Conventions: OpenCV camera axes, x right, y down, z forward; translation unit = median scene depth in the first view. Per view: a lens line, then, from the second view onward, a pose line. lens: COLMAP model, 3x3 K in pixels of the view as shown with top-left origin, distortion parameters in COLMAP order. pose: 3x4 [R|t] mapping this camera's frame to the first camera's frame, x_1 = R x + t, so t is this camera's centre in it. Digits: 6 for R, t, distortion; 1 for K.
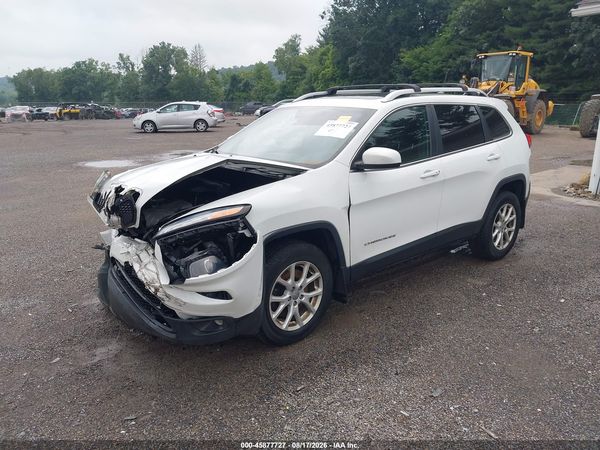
lens RADIAL K [[471.8, 0, 292.5], [0, 471.8, 230.0], [0, 0, 1]] dist [0.009082, -0.002026]
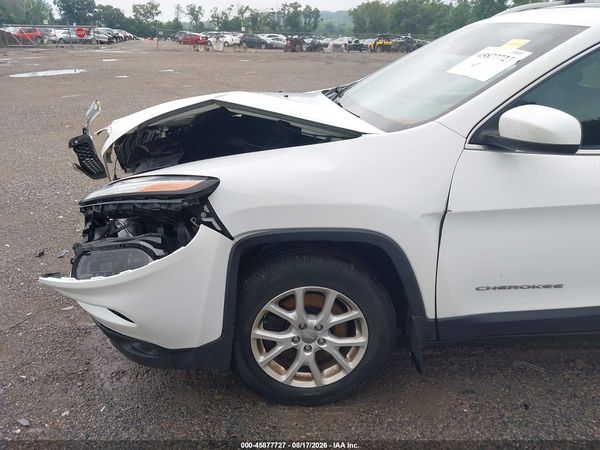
lens RADIAL K [[471.8, 0, 292.5], [0, 471.8, 230.0], [0, 0, 1]] dist [0.009082, -0.002026]
pose [[0.805819, 0.244878, -0.539157, 0.260997], [-0.176359, 0.968417, 0.176258, -0.091367], [0.565291, -0.046947, 0.823555, 0.451393]]
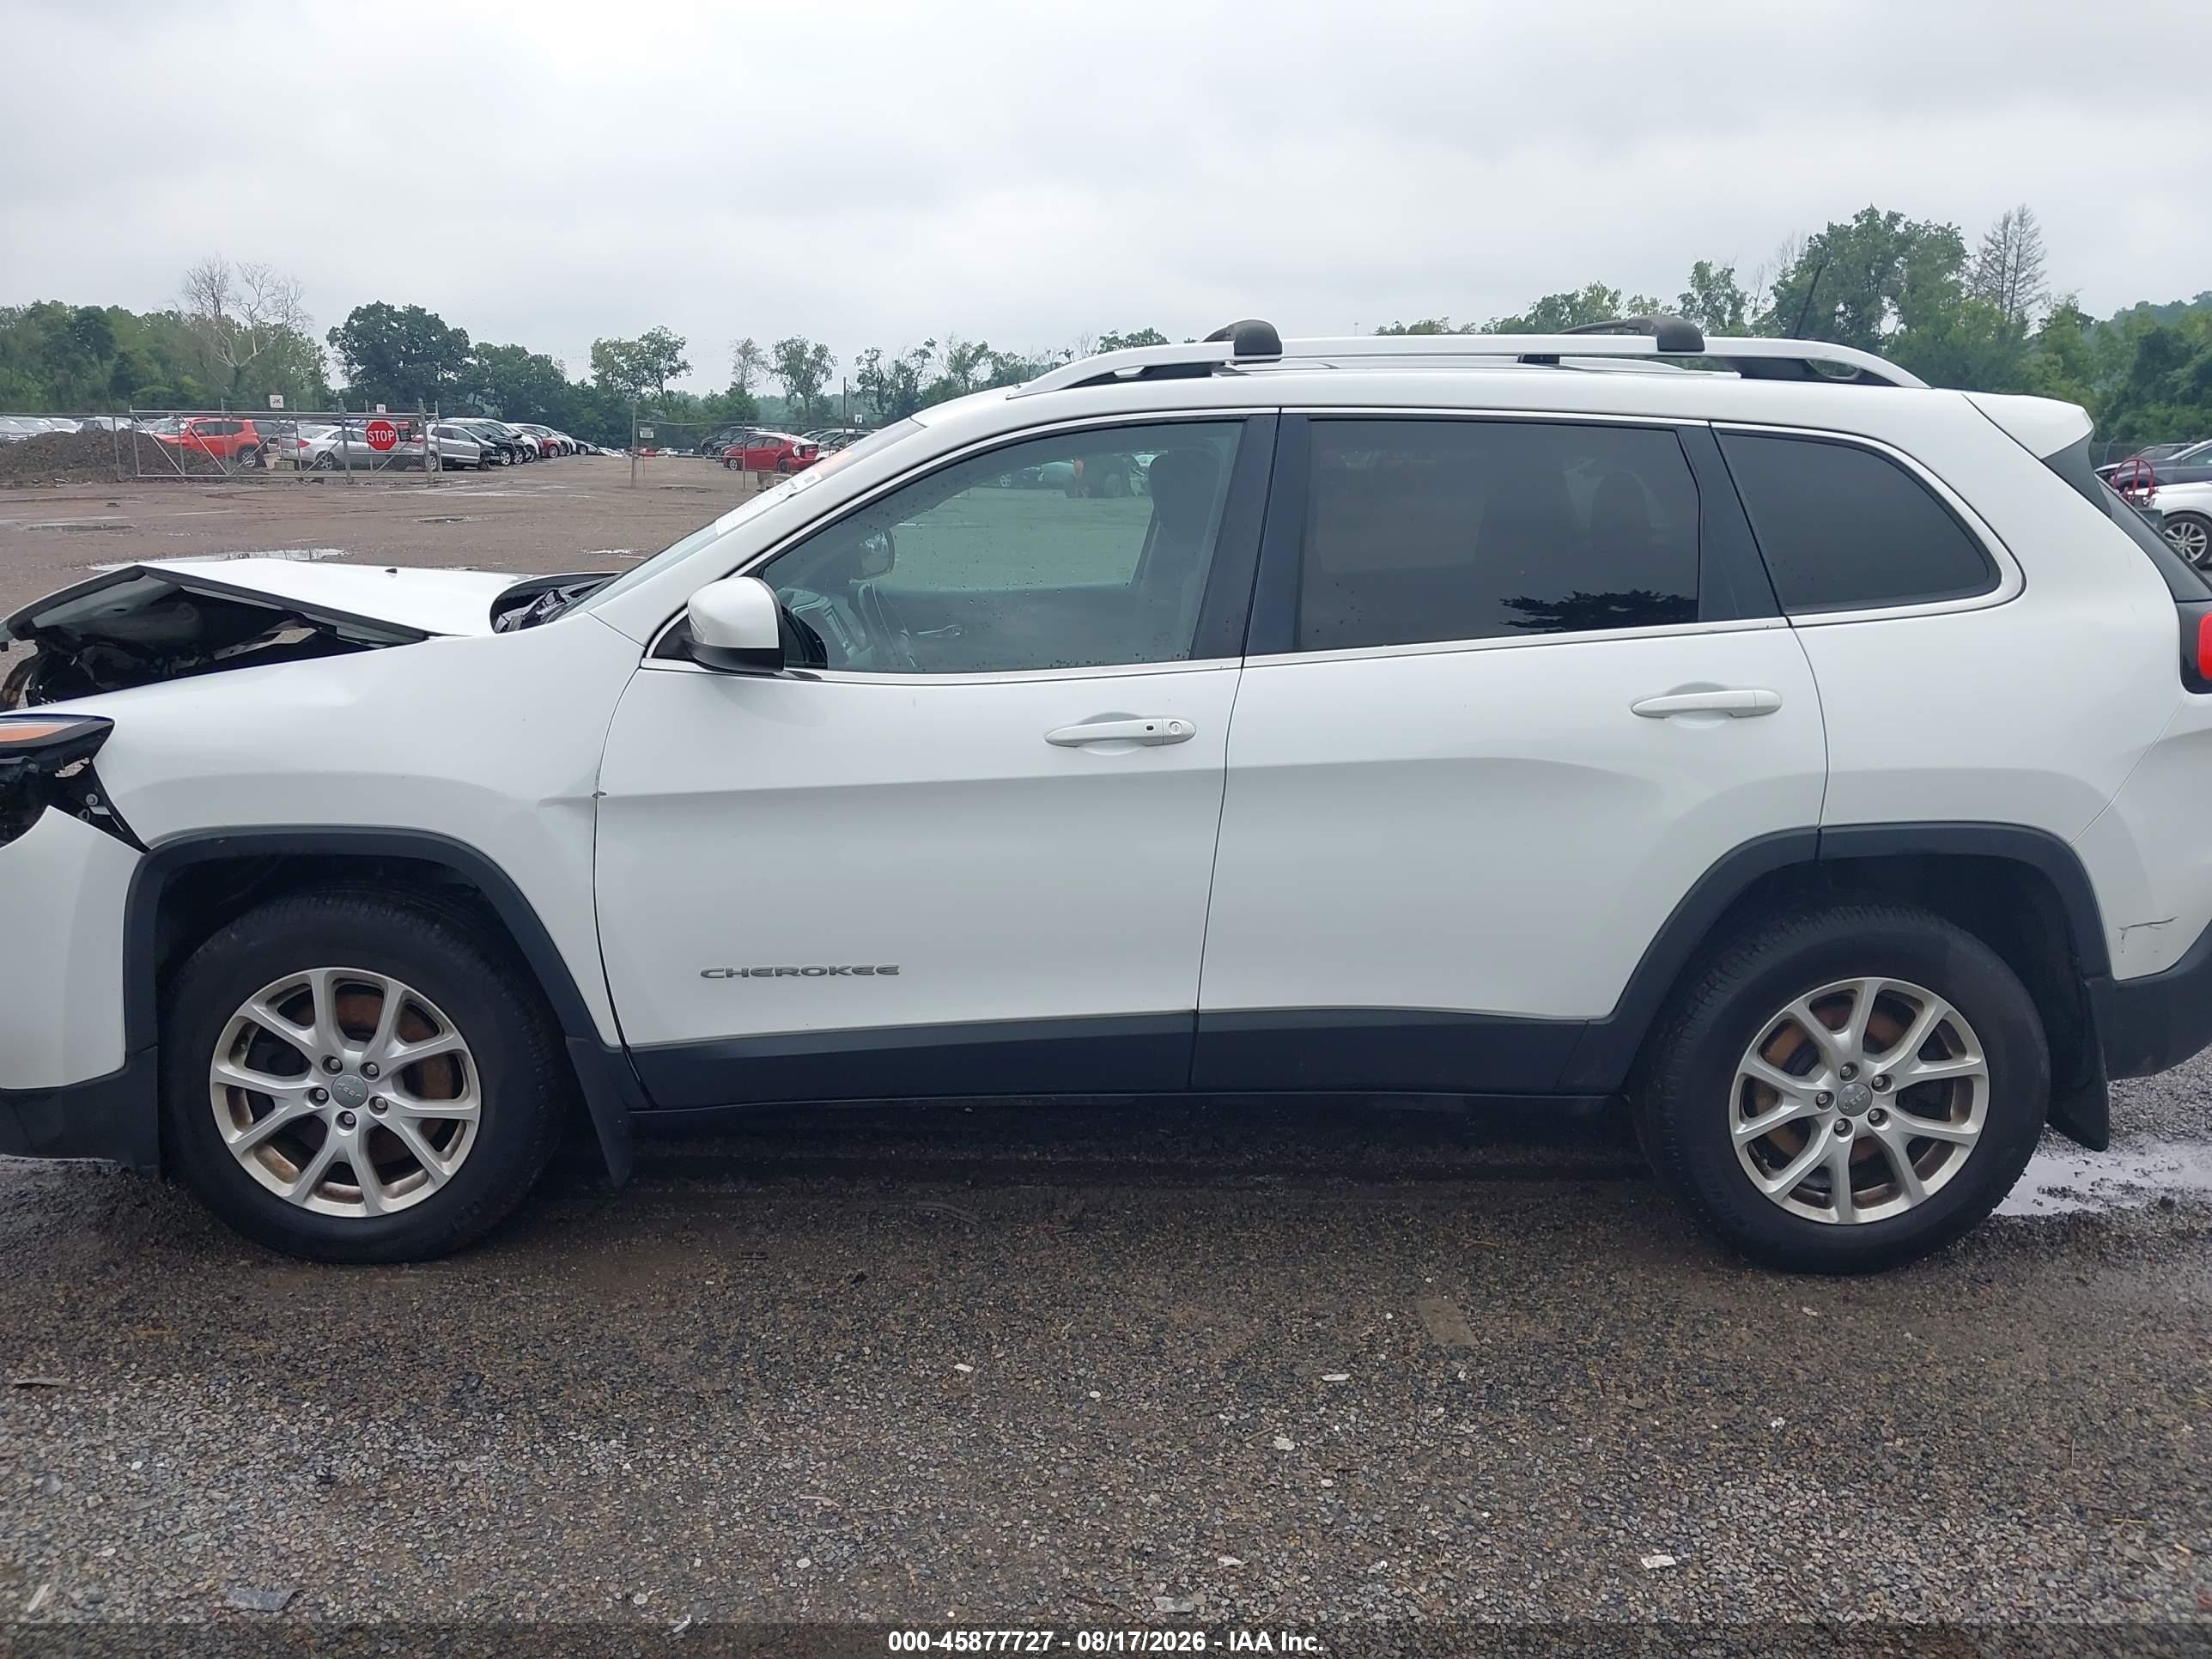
lens RADIAL K [[1739.3, 0, 1078.4], [0, 1739.3, 847.9], [0, 0, 1]] dist [0.009082, -0.002026]
pose [[0.780909, 0.159701, -0.603884, 0.834423], [-0.179983, 0.983291, 0.027294, -0.091946], [0.598153, 0.087374, 0.796605, 0.408345]]
